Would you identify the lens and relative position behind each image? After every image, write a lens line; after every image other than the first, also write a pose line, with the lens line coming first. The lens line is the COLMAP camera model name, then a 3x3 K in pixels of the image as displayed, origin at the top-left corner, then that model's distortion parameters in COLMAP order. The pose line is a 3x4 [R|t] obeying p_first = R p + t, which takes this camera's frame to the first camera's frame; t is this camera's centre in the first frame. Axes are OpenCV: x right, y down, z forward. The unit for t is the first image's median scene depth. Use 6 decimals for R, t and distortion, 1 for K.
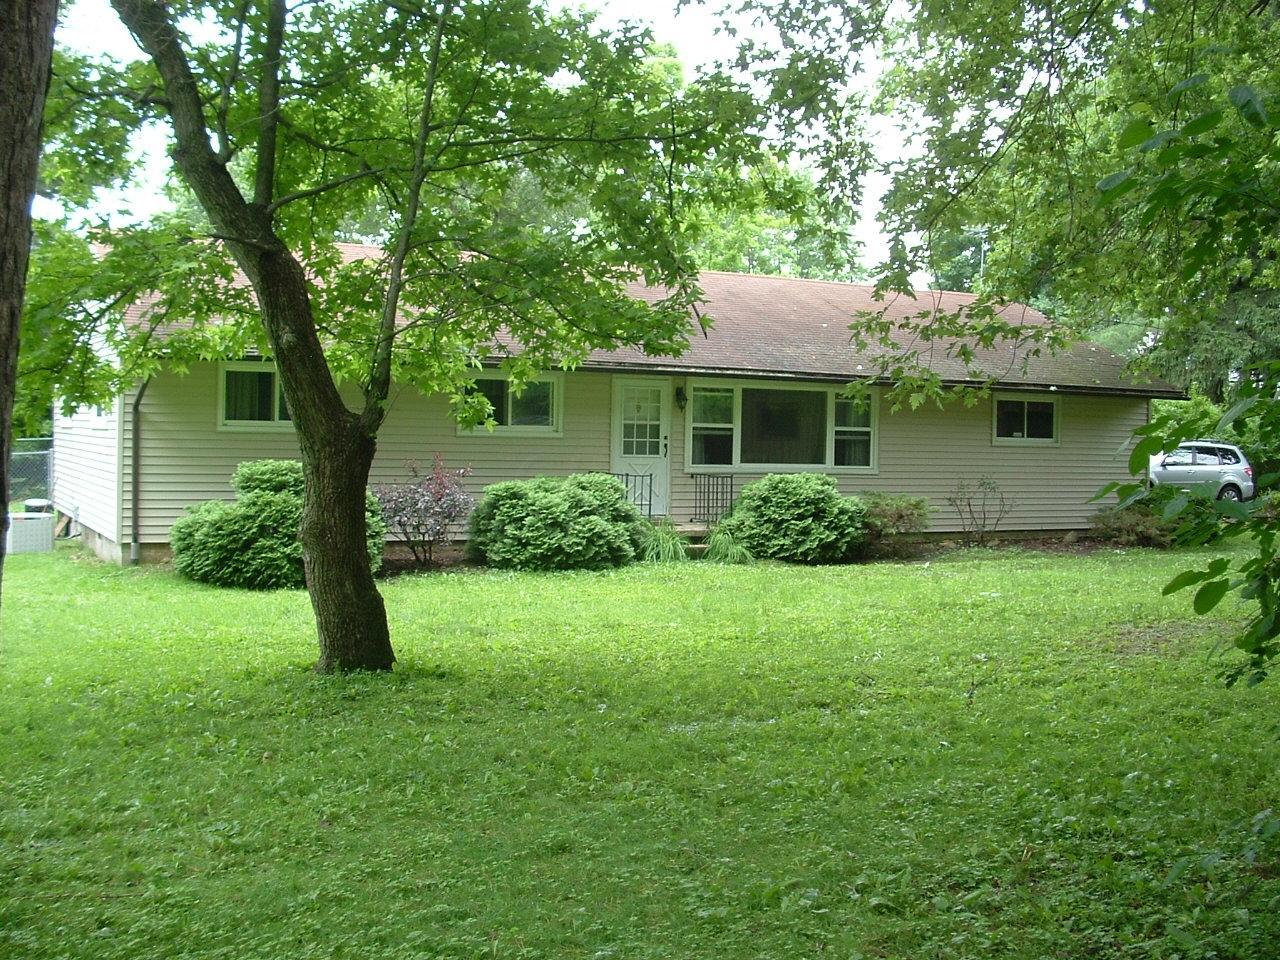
lens RADIAL K [[1462.0, 0, 640.0], [0, 1462.0, 480.0], [0, 0, 1]] dist [-0.168817, 0.004241]
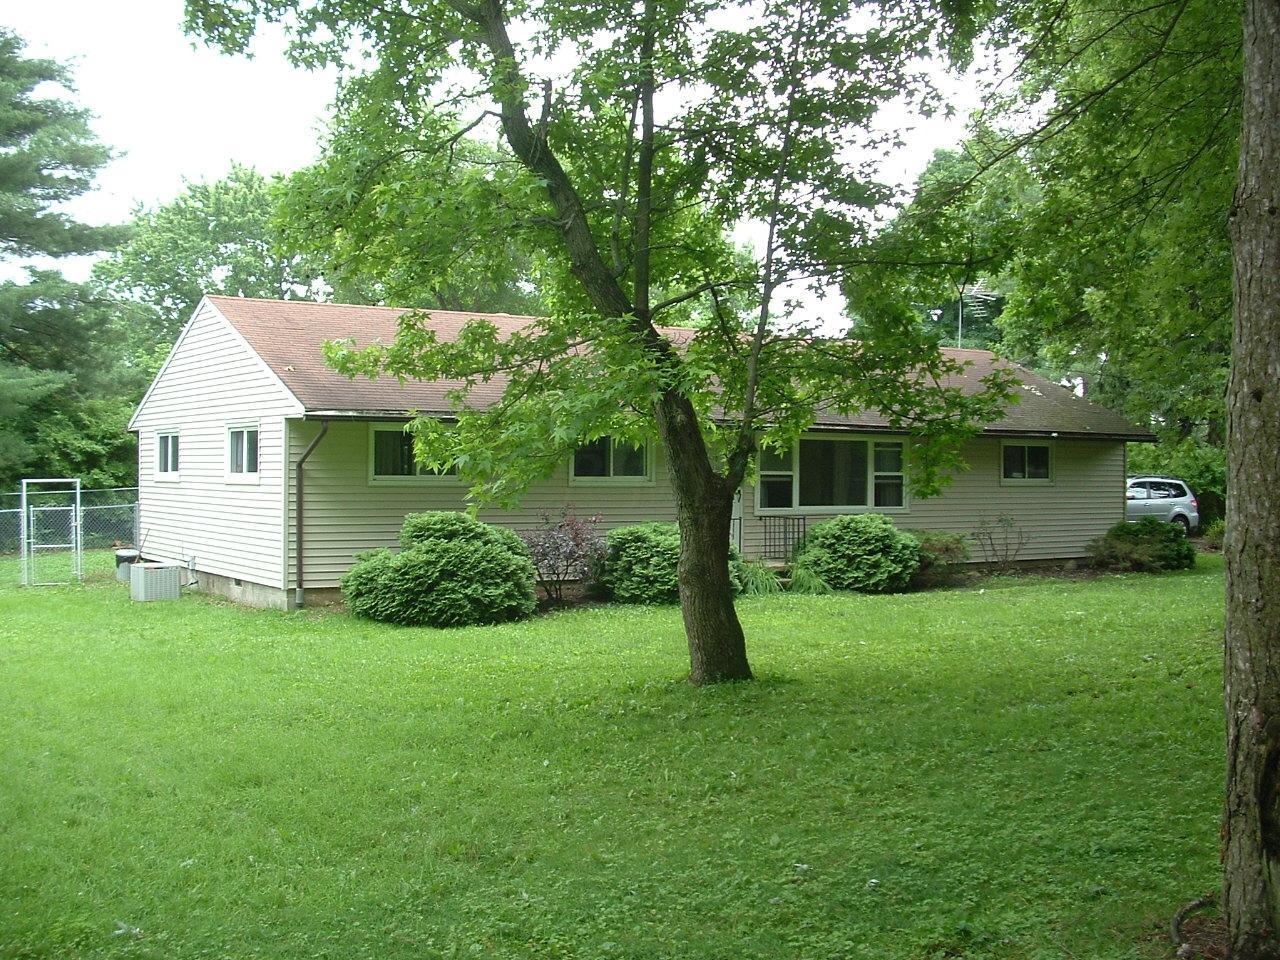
lens RADIAL K [[1462.0, 0, 640.0], [0, 1462.0, 480.0], [0, 0, 1]] dist [-0.168817, 0.004241]
pose [[0.994395, -0.014785, 0.104689, -0.189726], [0.017452, 0.999545, -0.024605, -0.006594], [-0.104277, 0.026294, 0.994201, -0.119865]]
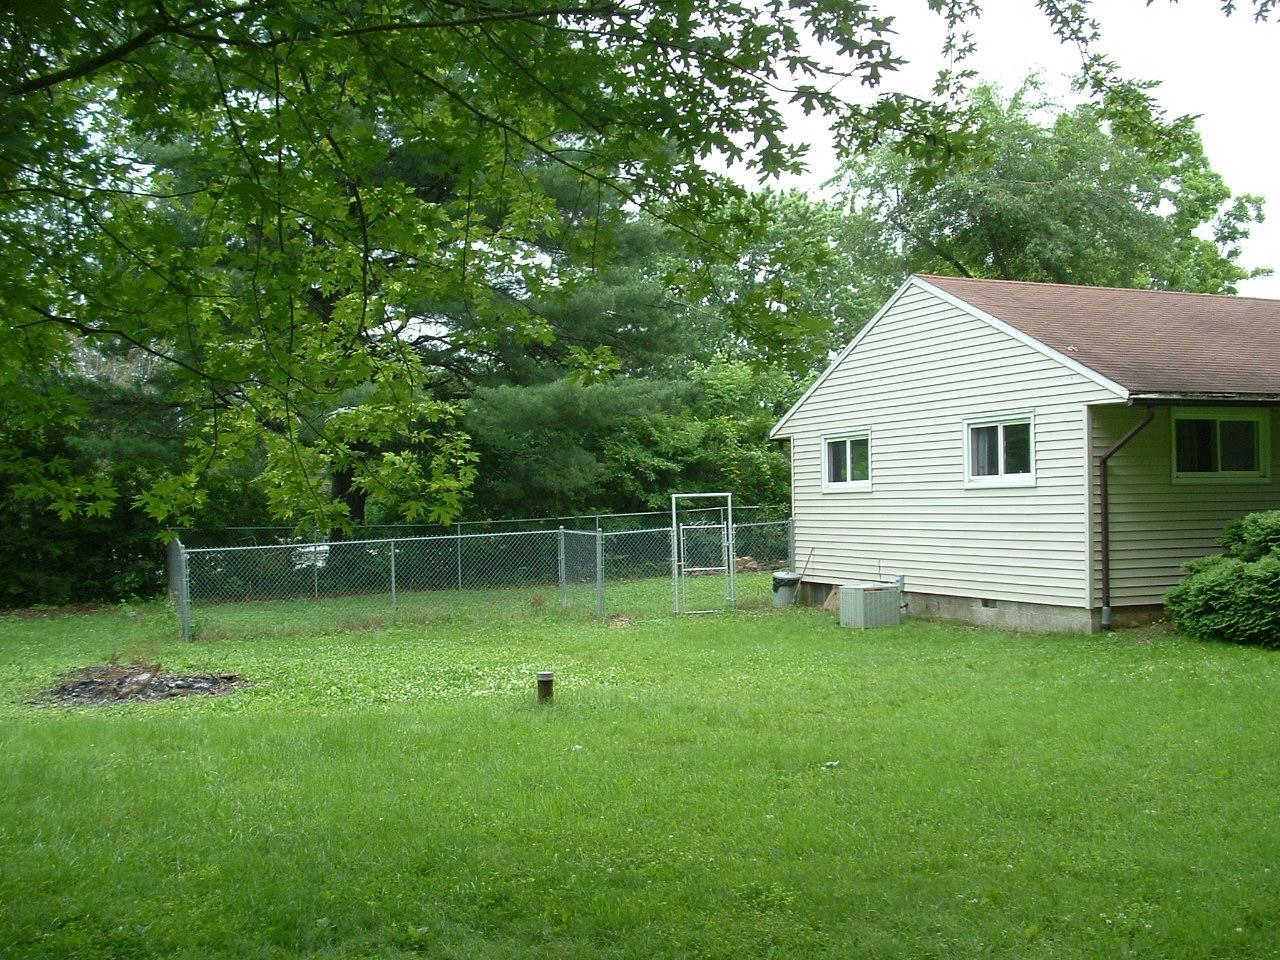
lens RADIAL K [[1462.0, 0, 640.0], [0, 1462.0, 480.0], [0, 0, 1]] dist [-0.168817, 0.004241]
pose [[0.992641, -0.038957, -0.114653, -0.493994], [0.033081, 0.998061, -0.052721, 0.000851], [0.116484, 0.048540, 0.992006, 0.038865]]
